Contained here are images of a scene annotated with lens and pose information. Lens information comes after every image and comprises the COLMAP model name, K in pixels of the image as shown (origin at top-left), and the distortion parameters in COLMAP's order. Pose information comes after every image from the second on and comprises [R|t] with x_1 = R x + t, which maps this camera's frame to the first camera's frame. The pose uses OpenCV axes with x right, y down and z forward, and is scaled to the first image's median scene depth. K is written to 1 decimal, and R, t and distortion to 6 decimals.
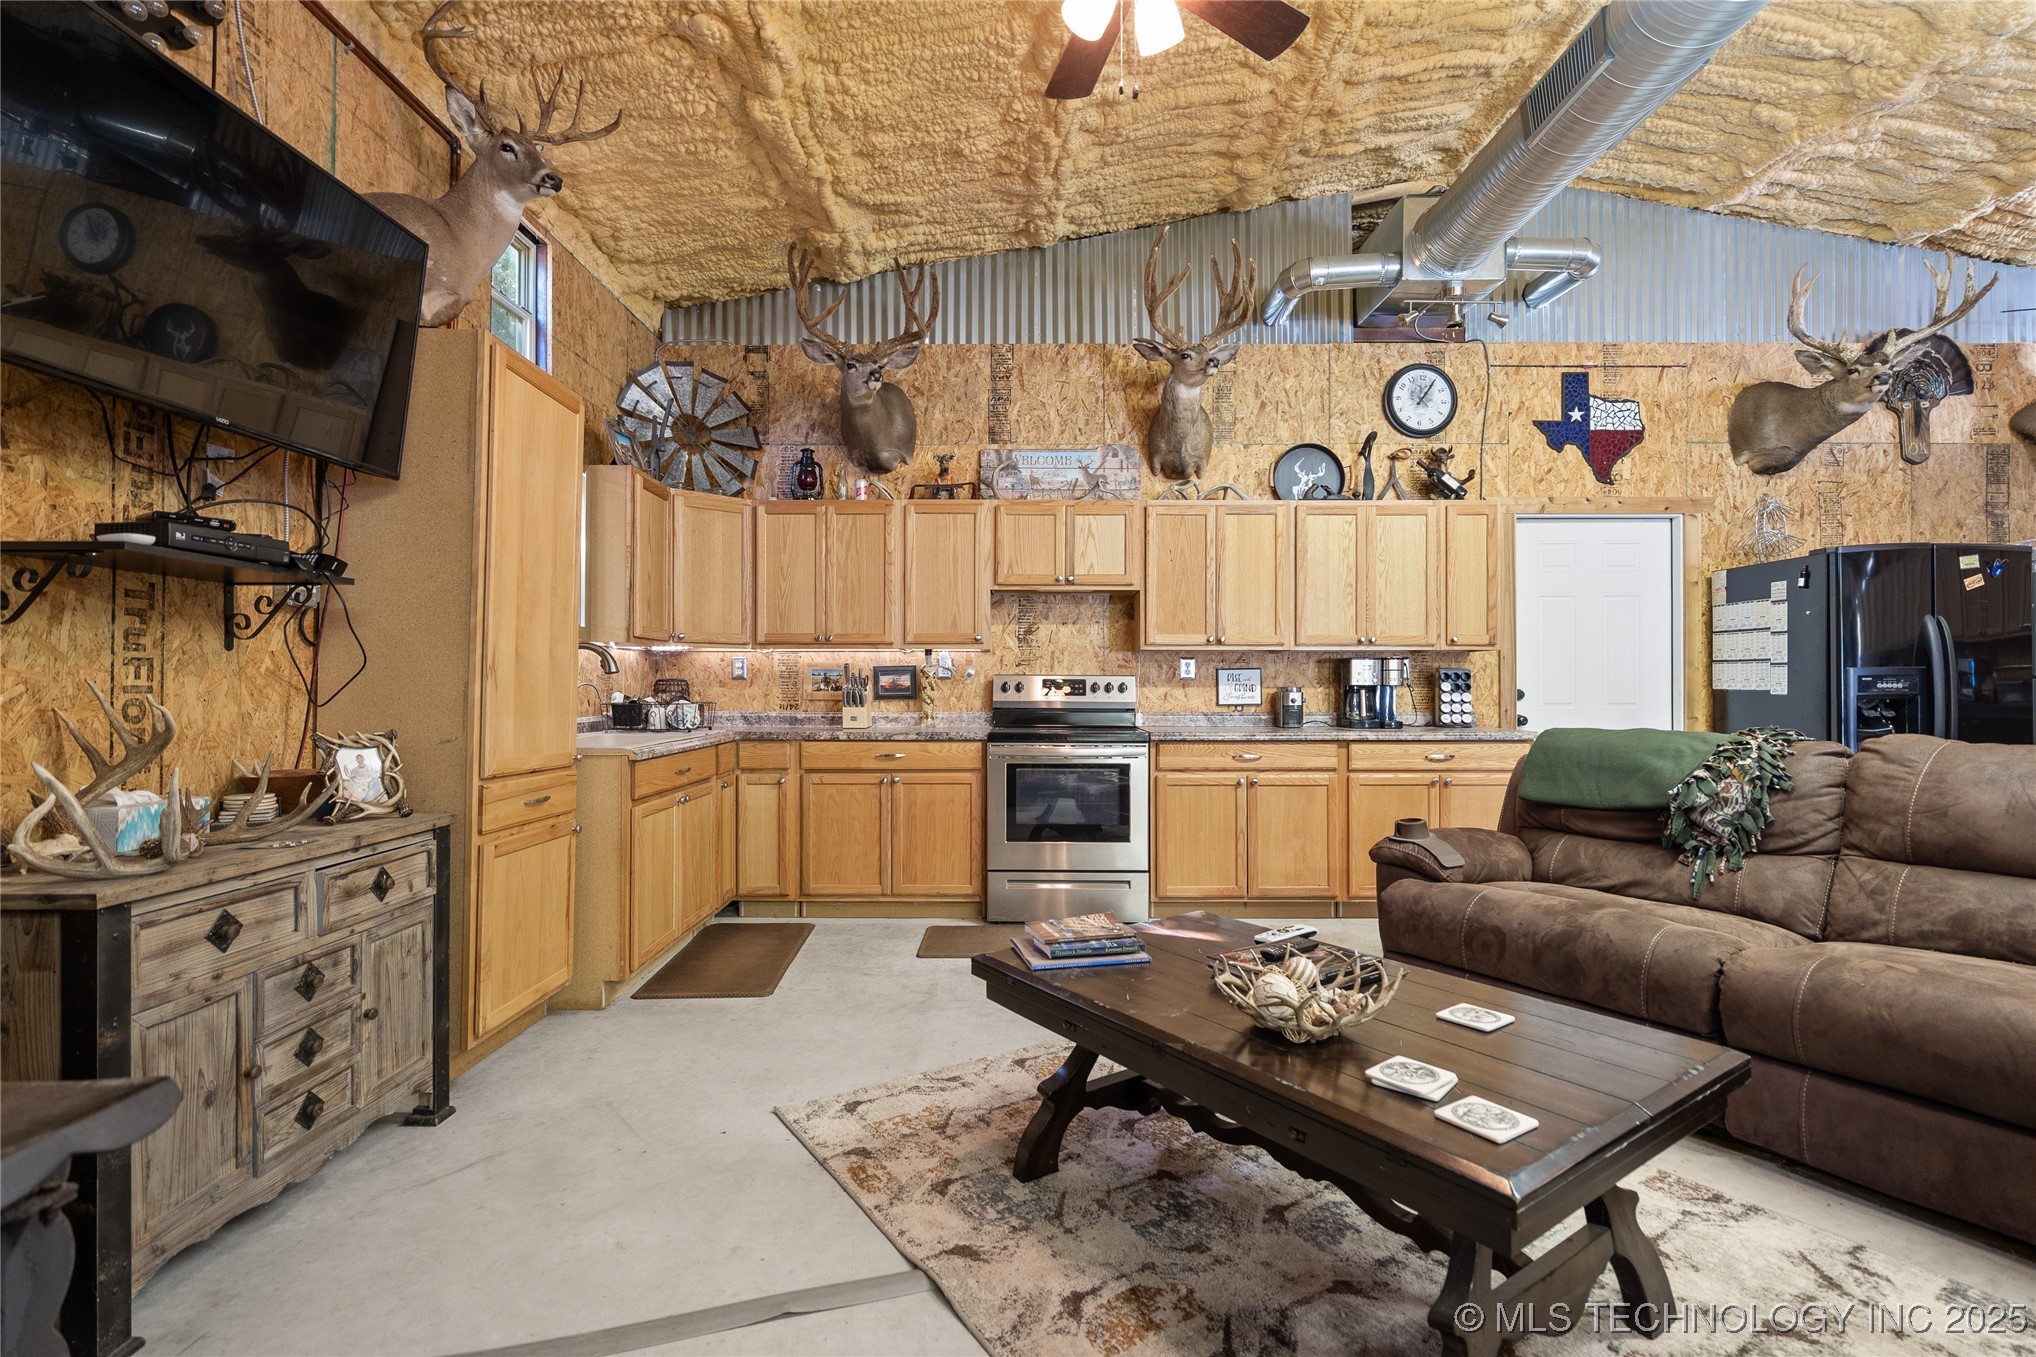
lens RADIAL K [[940.5, 0, 1026.1], [0, 940.5, 680.7], [0, 0, 1]] dist [-0.000144, 0.001387]
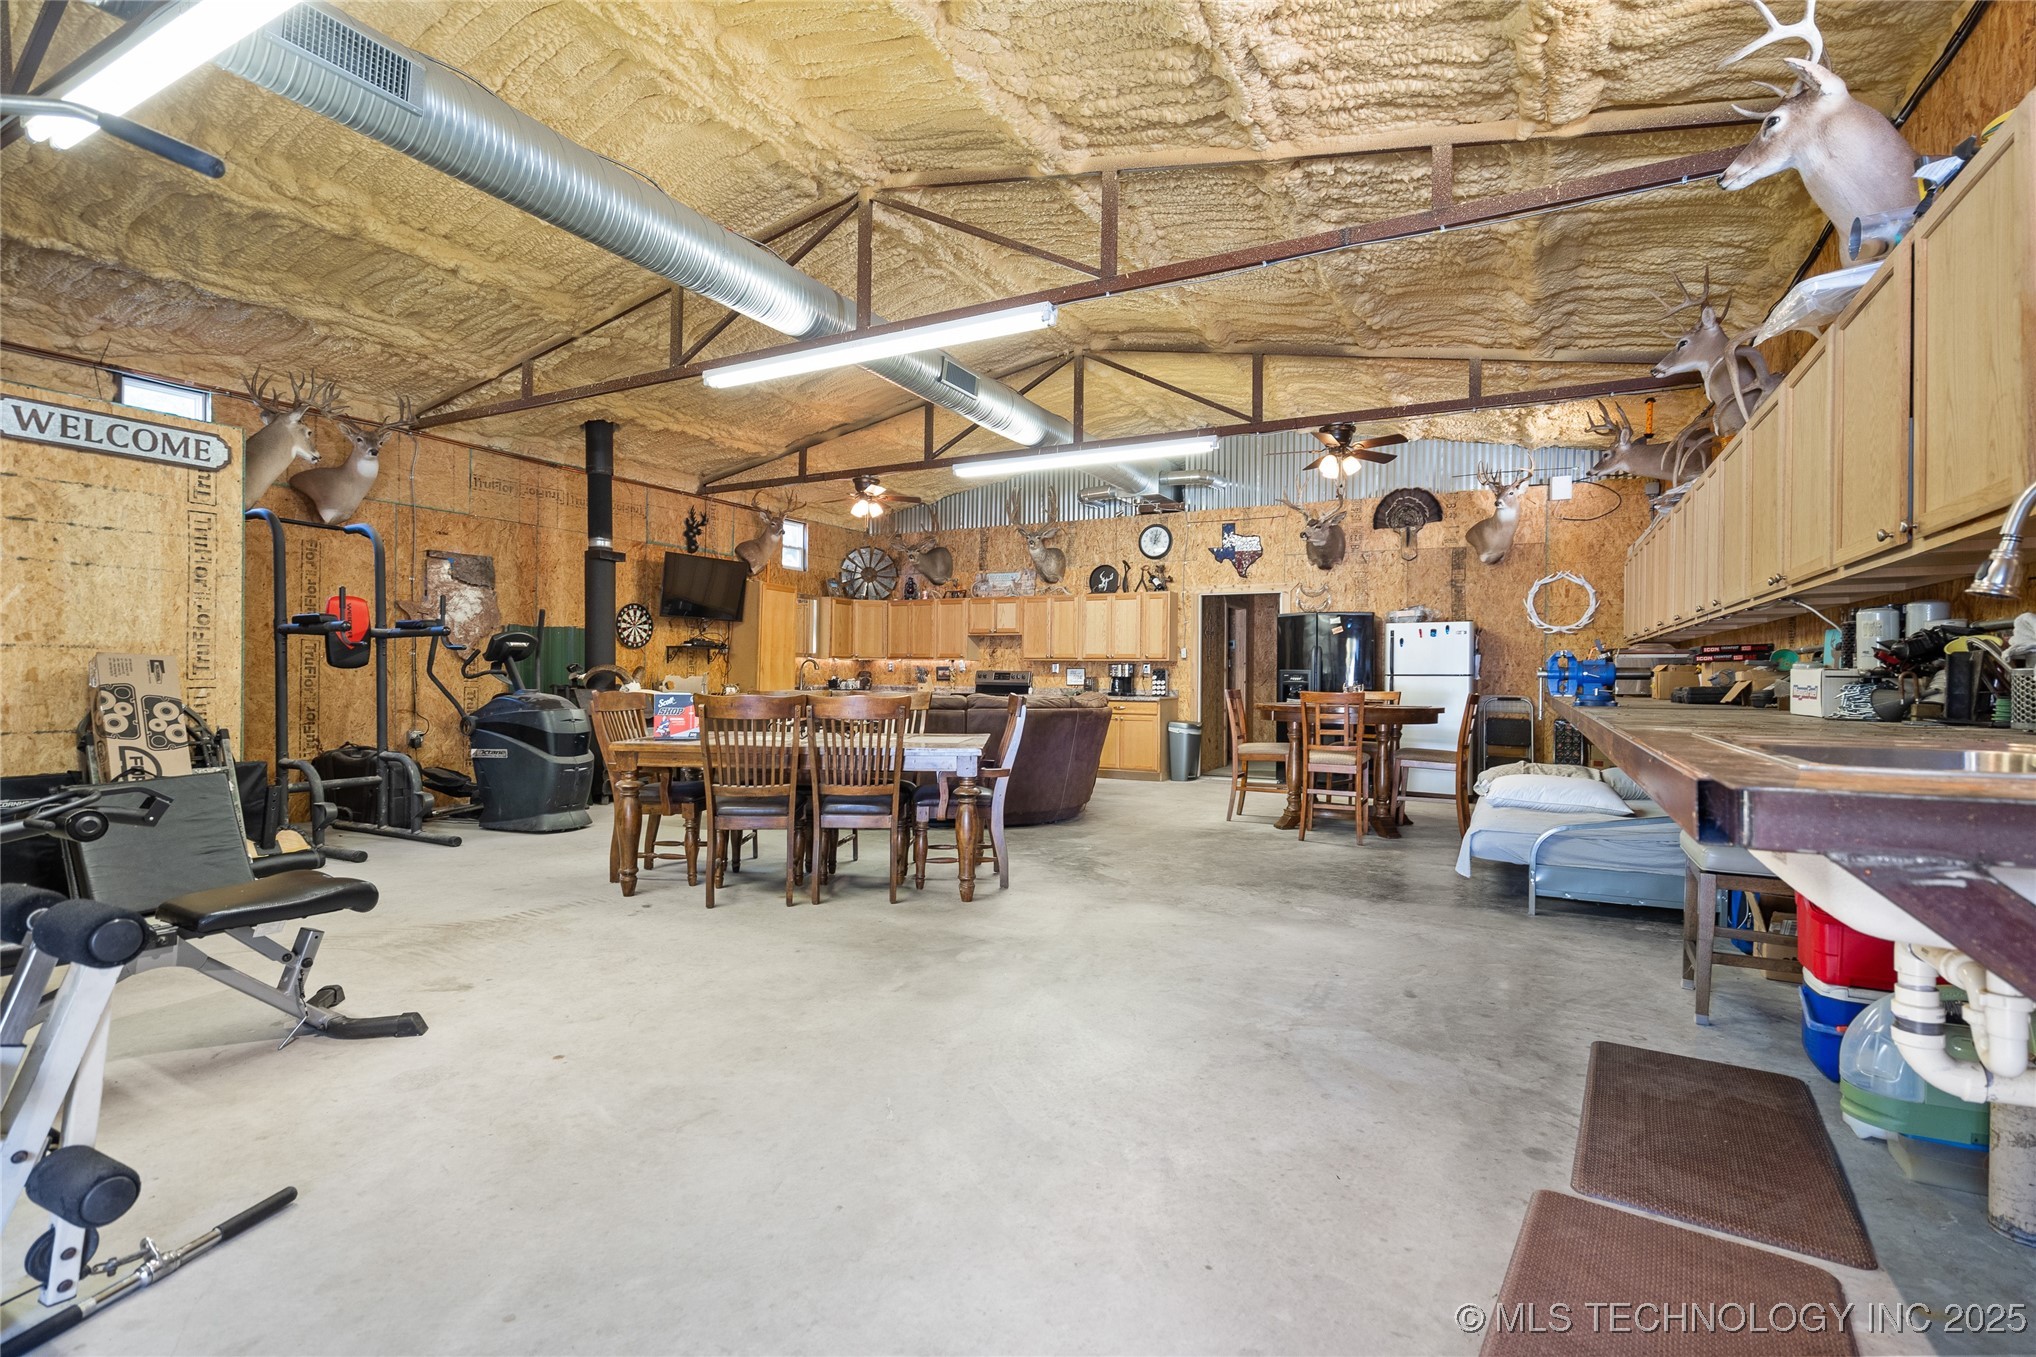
lens RADIAL K [[940.5, 0, 1023.0], [0, 940.5, 694.3], [0, 0, 1]] dist [-0.000144, 0.001387]
pose [[0.883240, 0.018758, -0.468545, 1.153842], [-0.007922, 0.999654, 0.025088, -0.006871], [0.468854, -0.018447, 0.883083, -1.008224]]
